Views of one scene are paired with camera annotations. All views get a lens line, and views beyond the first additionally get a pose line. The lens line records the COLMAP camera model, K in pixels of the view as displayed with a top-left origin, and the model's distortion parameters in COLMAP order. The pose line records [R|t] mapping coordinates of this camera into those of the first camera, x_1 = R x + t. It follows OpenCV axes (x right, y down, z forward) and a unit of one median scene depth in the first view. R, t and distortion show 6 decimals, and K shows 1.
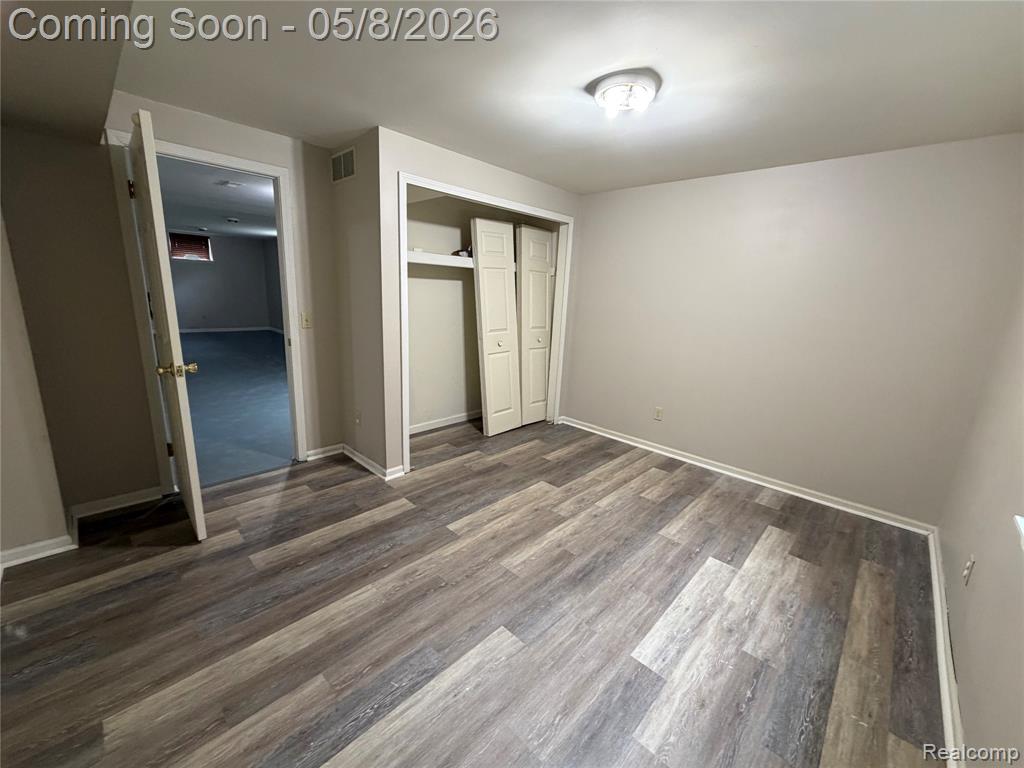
lens RADIAL K [[410.0, 0, 512.4], [0, 410.0, 382.3], [0, 0, 1]] dist [-0.001447, 0.000396]
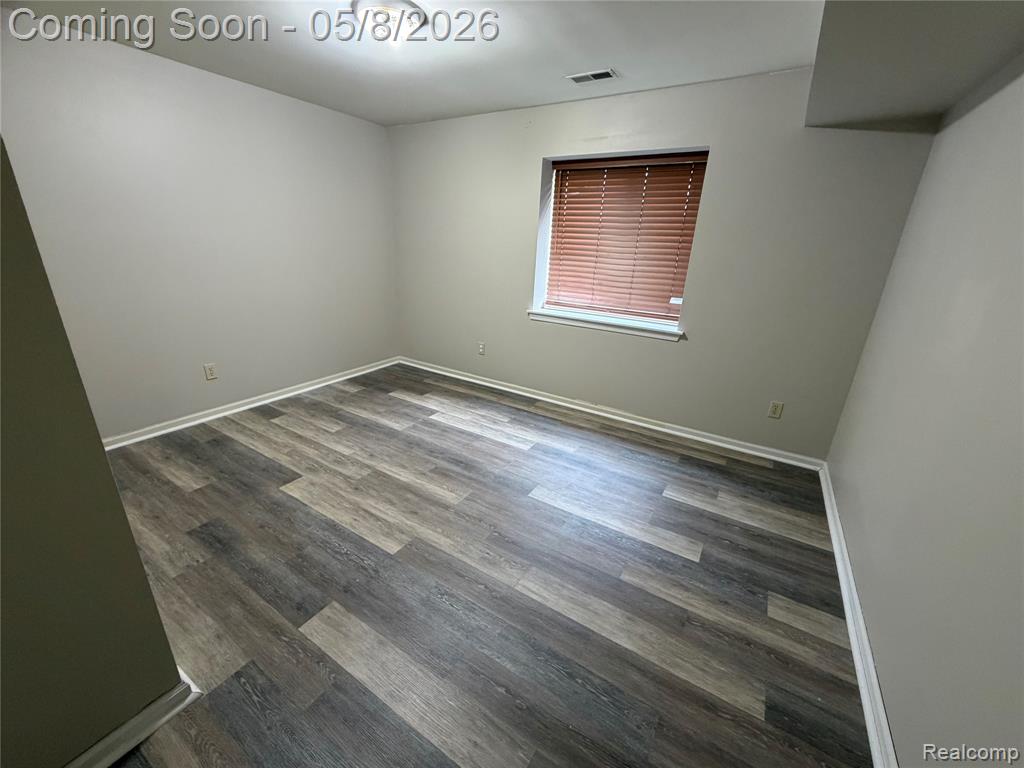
lens RADIAL K [[410.0, 0, 511.7], [0, 410.0, 384.5], [0, 0, 1]] dist [-0.001447, 0.000396]
pose [[-0.203787, -0.380564, 0.902021, -0.745310], [0.167003, 0.894339, 0.415052, -0.201973], [-0.964666, 0.235222, -0.118699, 0.773762]]
